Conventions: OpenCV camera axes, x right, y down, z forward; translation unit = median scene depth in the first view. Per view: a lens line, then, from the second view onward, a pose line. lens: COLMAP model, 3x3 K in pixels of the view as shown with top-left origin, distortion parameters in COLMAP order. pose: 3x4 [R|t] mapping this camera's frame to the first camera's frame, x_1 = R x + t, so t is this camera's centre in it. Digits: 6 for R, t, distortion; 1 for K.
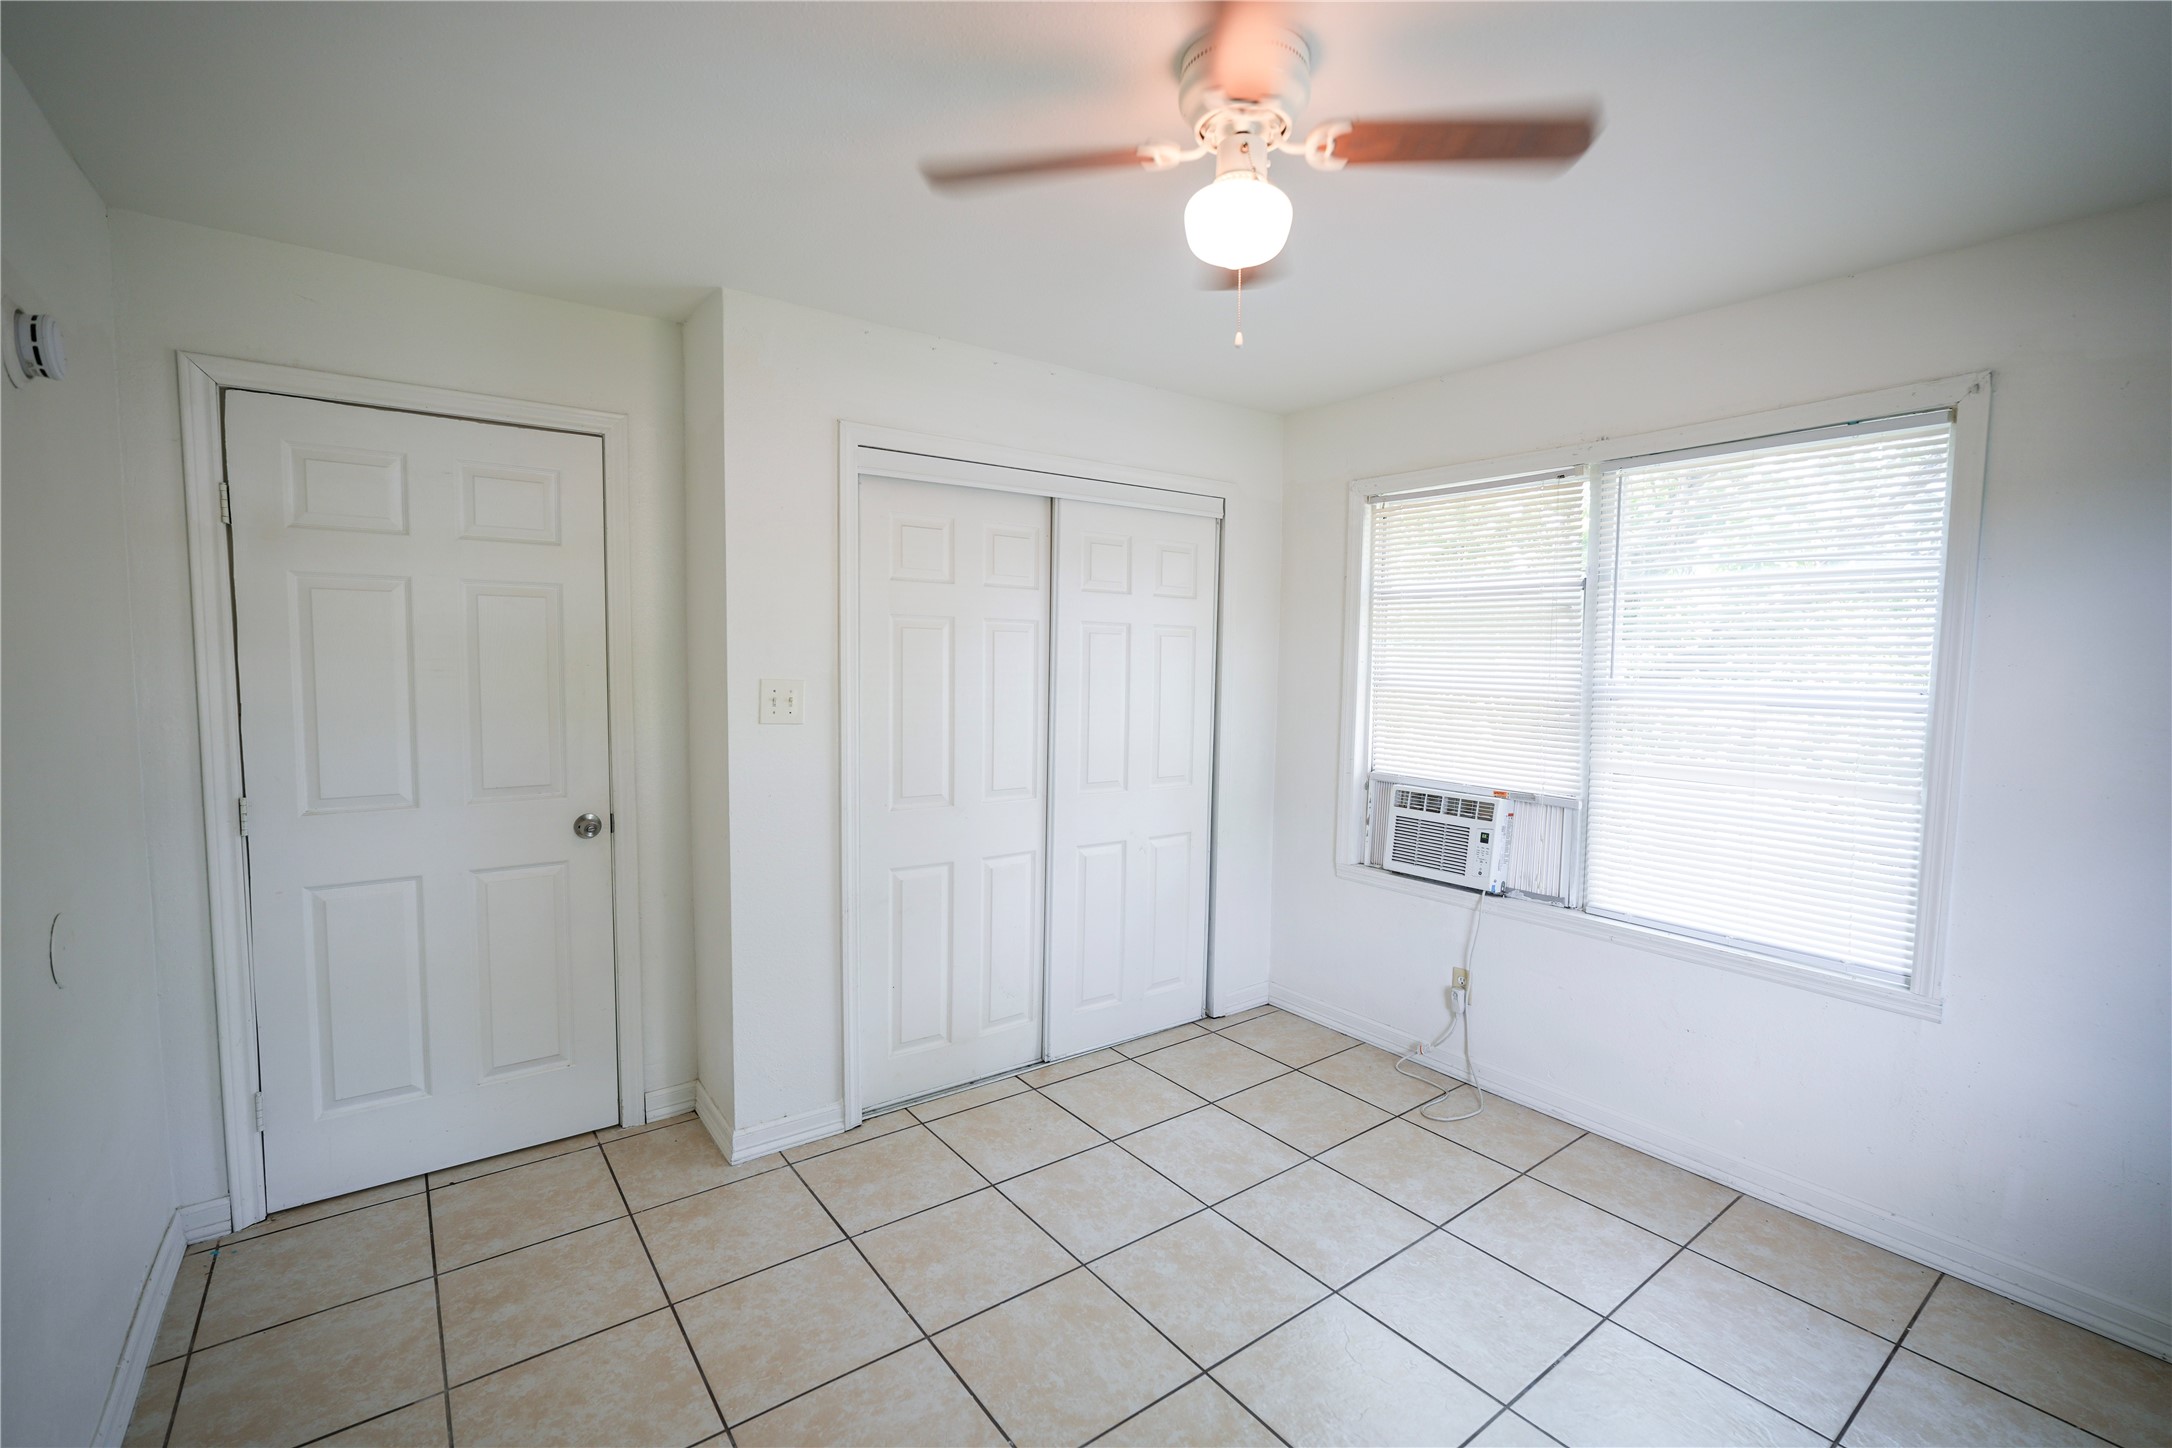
lens RADIAL K [[974.5, 0, 1086.0], [0, 974.5, 724.0], [0, 0, 1]] dist [-0.014955, 0.006511]
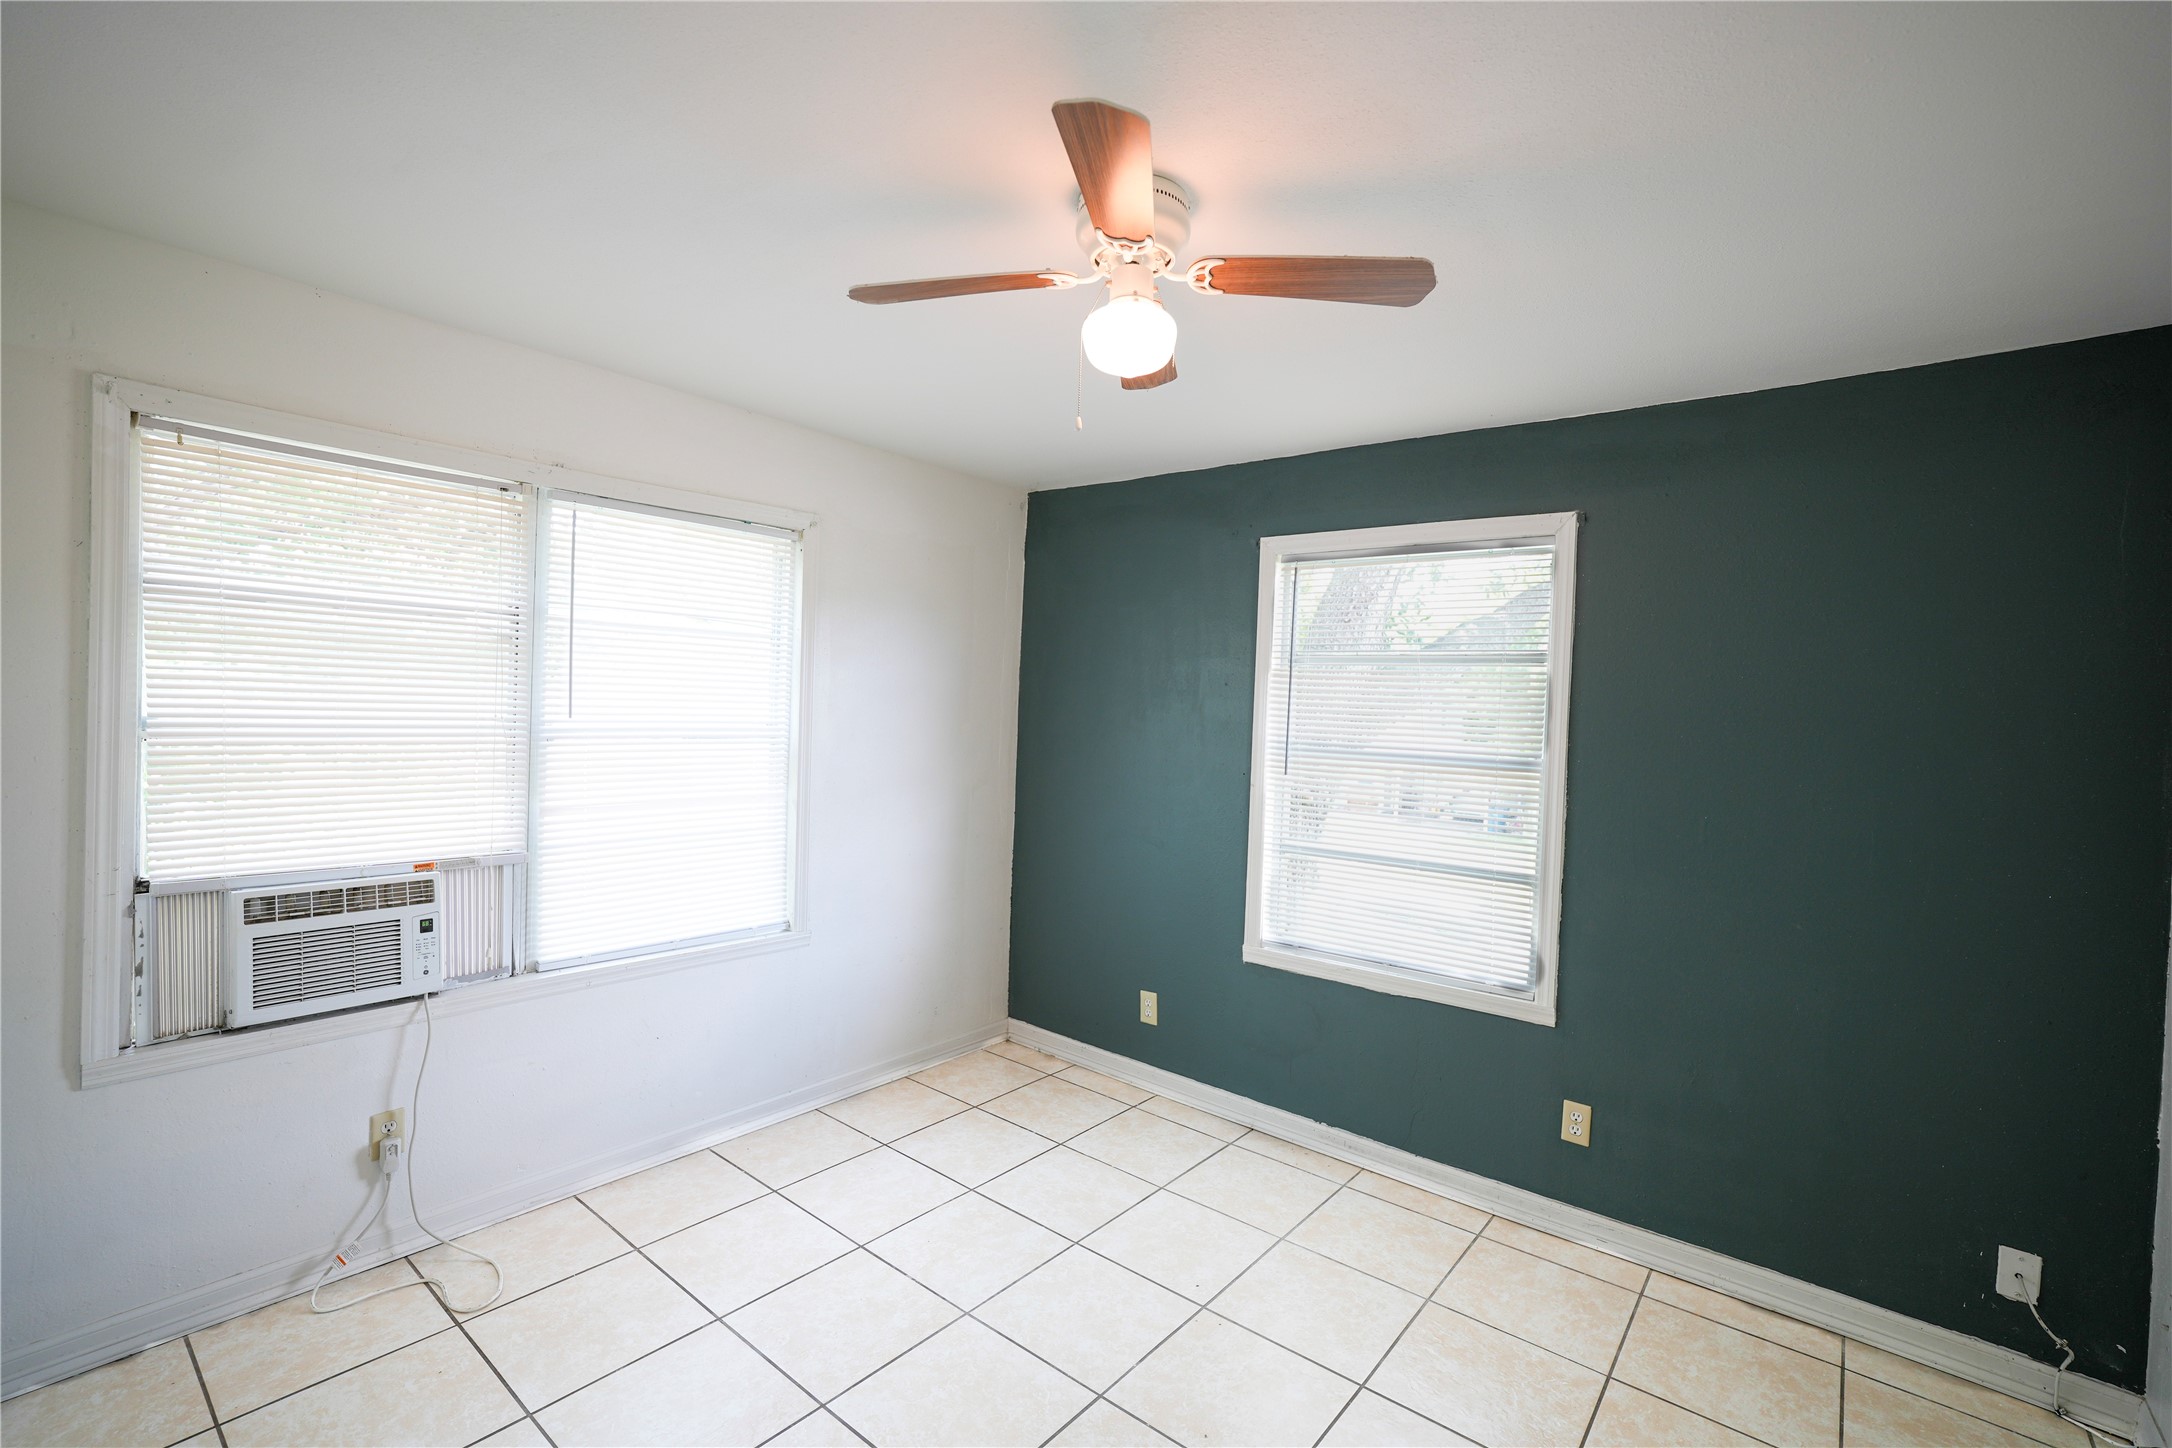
lens RADIAL K [[974.5, 0, 1086.0], [0, 974.5, 724.0], [0, 0, 1]] dist [-0.014955, 0.006511]
pose [[-0.255150, -0.037732, 0.966165, -0.471249], [0.037080, 0.998121, 0.048772, -0.062798], [-0.966190, 0.048270, -0.253271, 0.681667]]
